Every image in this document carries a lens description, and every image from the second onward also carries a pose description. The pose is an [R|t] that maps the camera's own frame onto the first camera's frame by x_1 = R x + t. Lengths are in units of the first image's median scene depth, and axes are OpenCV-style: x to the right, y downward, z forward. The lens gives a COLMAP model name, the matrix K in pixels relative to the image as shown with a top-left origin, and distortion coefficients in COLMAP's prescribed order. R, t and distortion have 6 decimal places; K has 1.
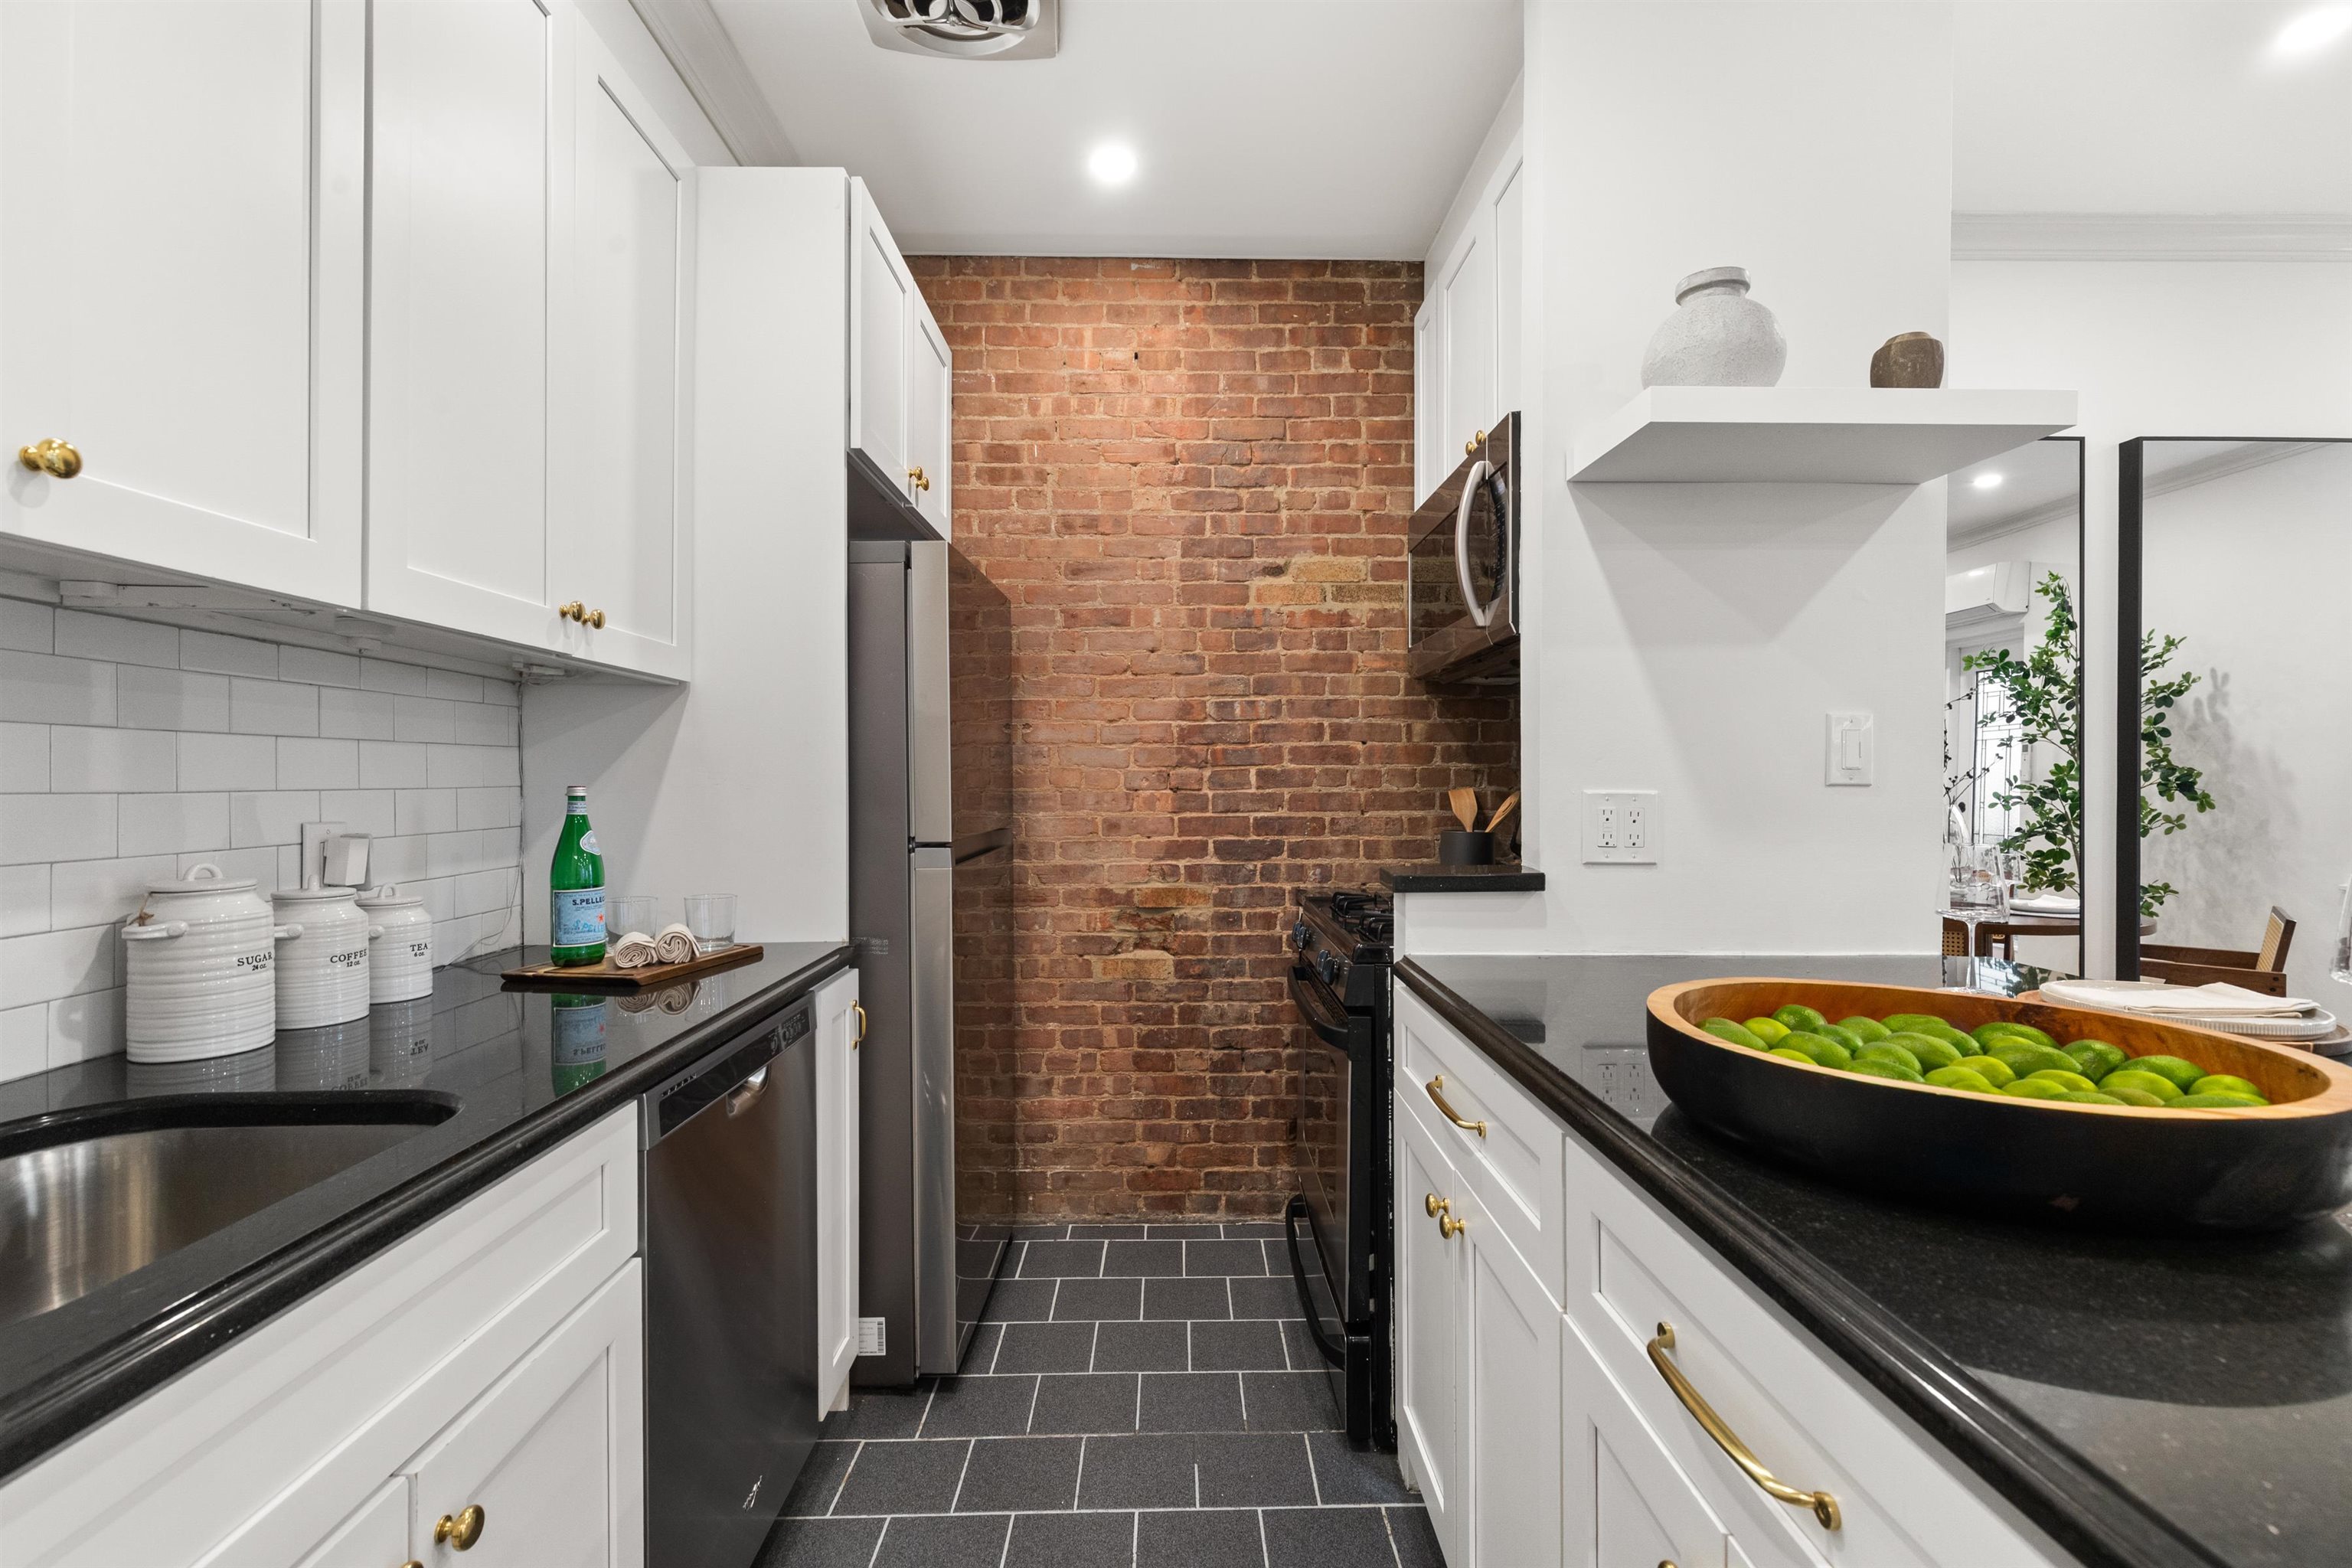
lens RADIAL K [[1065.8, 0, 1174.9], [0, 1065.8, 779.3], [0, 0, 1]] dist [0.006430, -0.003328]
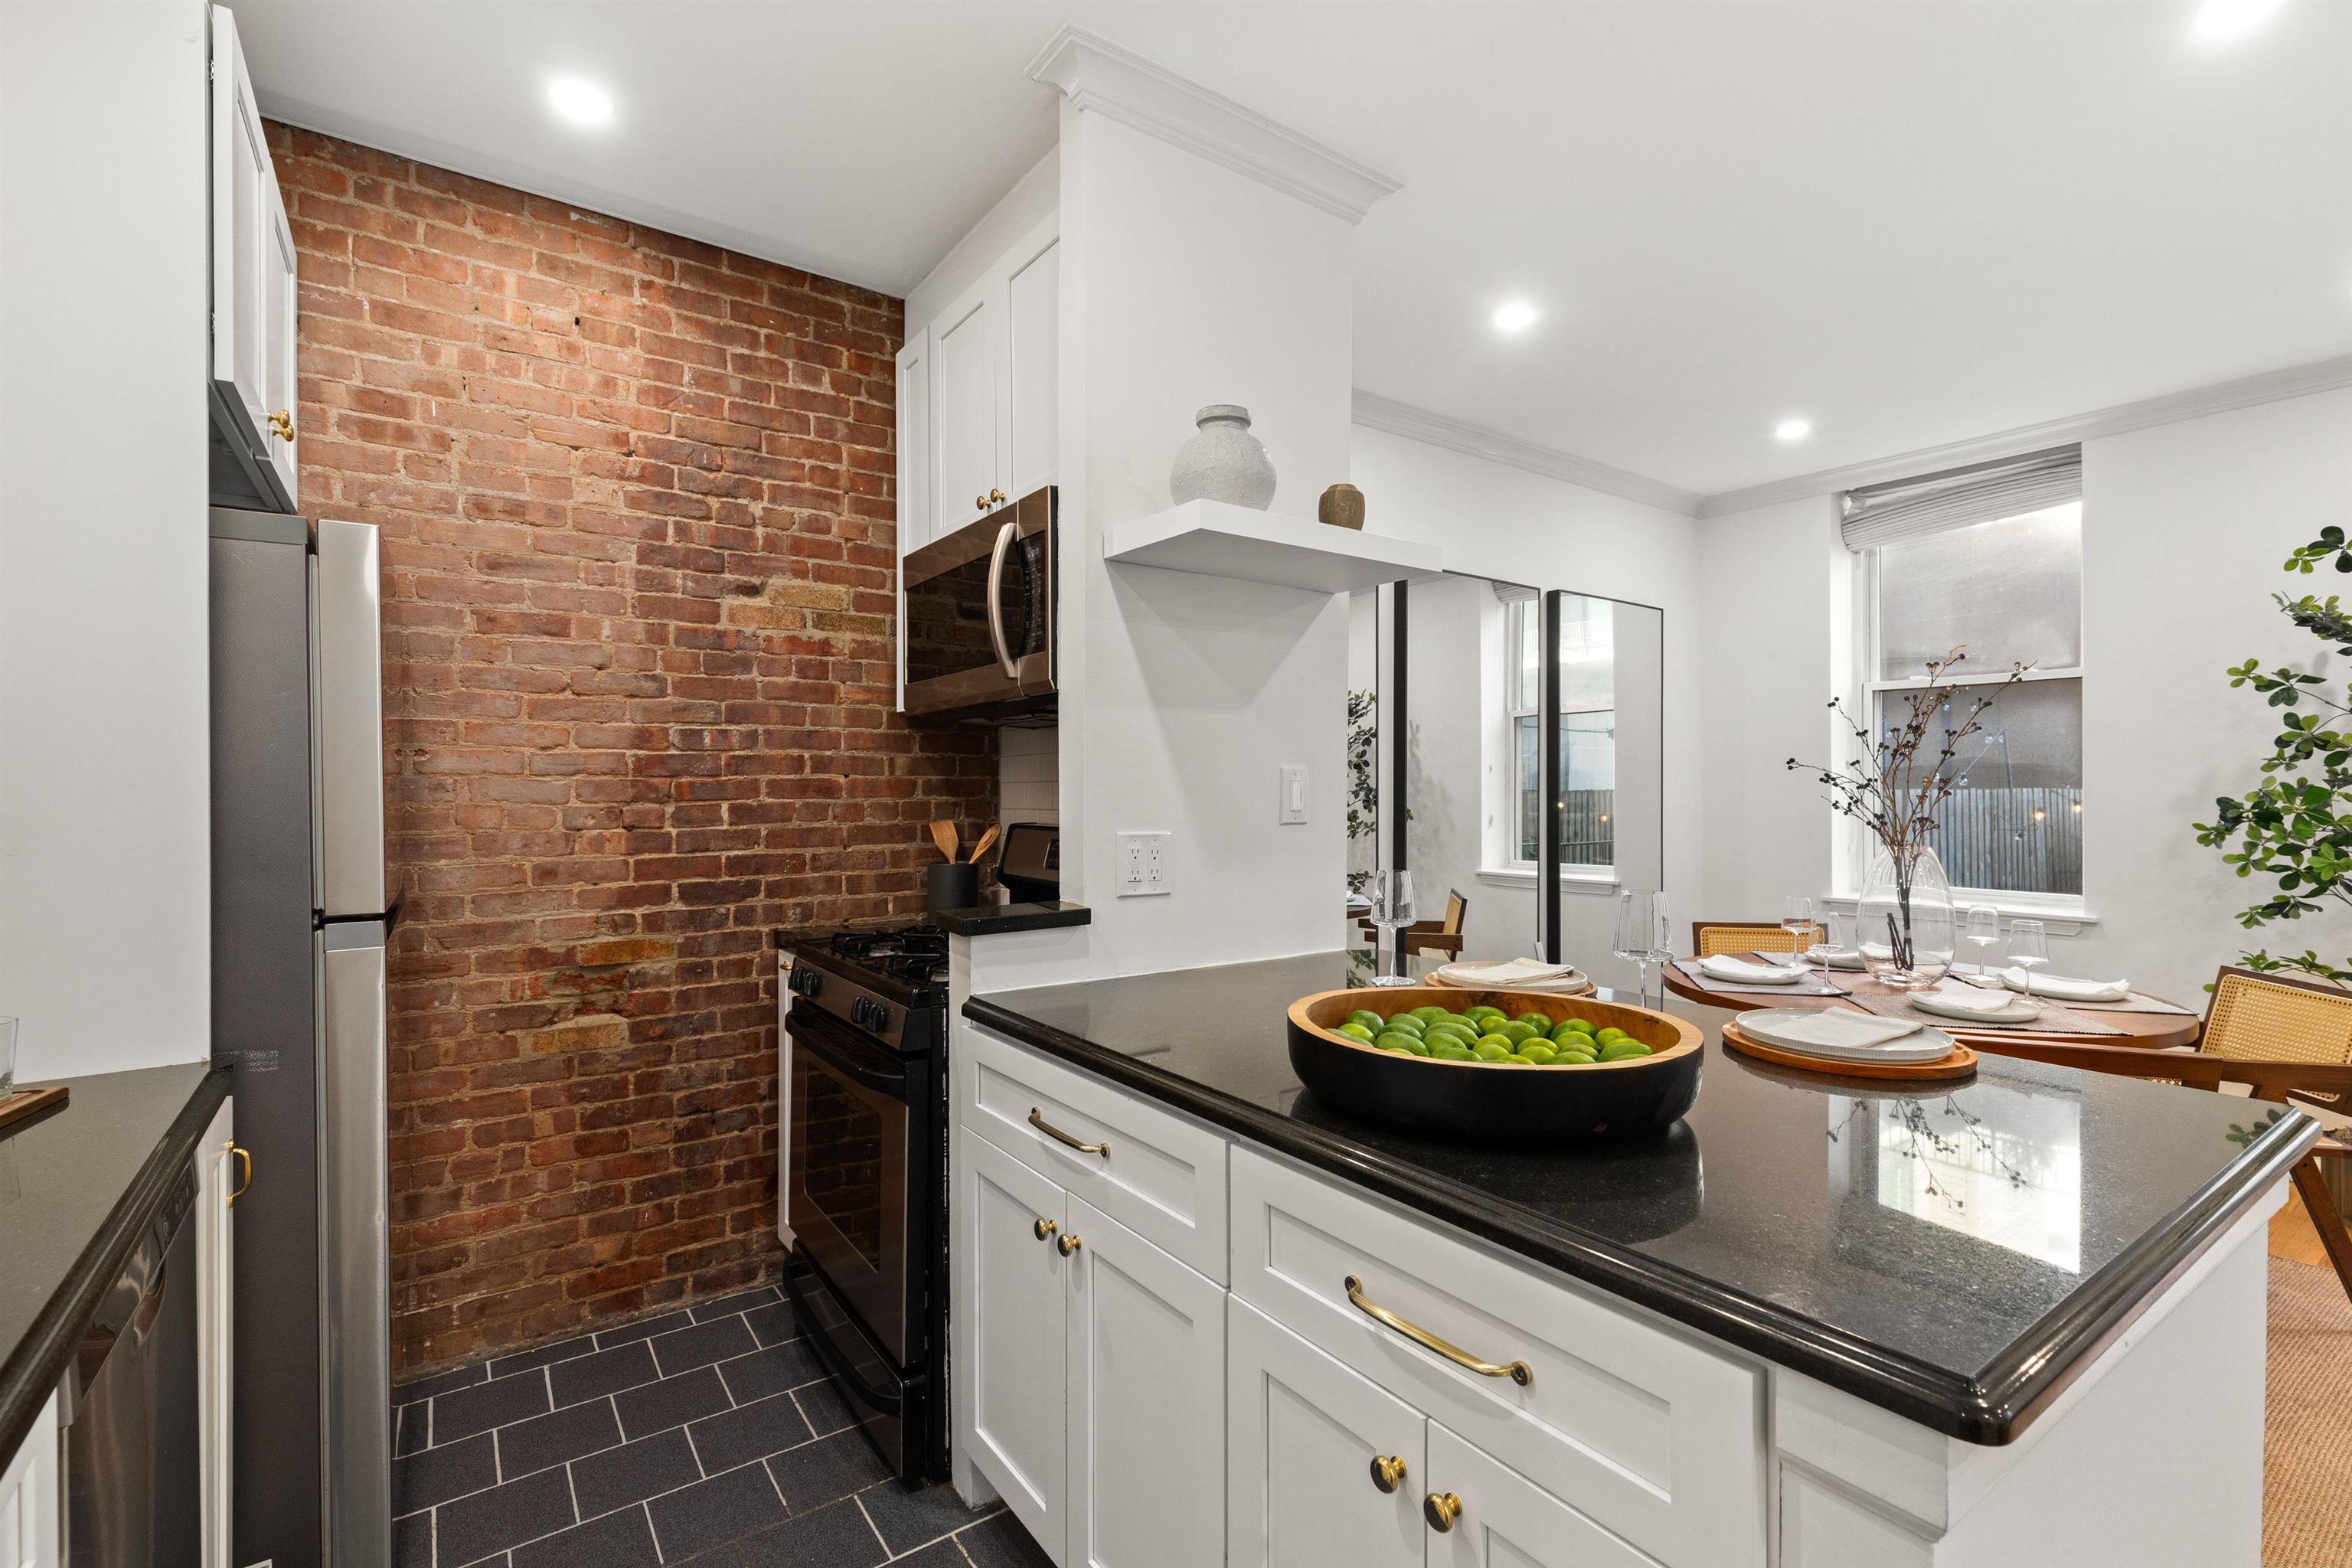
lens RADIAL K [[1065.8, 0, 1189.1], [0, 1065.8, 788.5], [0, 0, 1]] dist [0.006430, -0.003328]
pose [[0.815923, -0.000663, 0.578160, -0.132326], [0.000113, 1.000000, 0.000988, -0.023768], [-0.578161, -0.000741, 0.815923, 0.018270]]
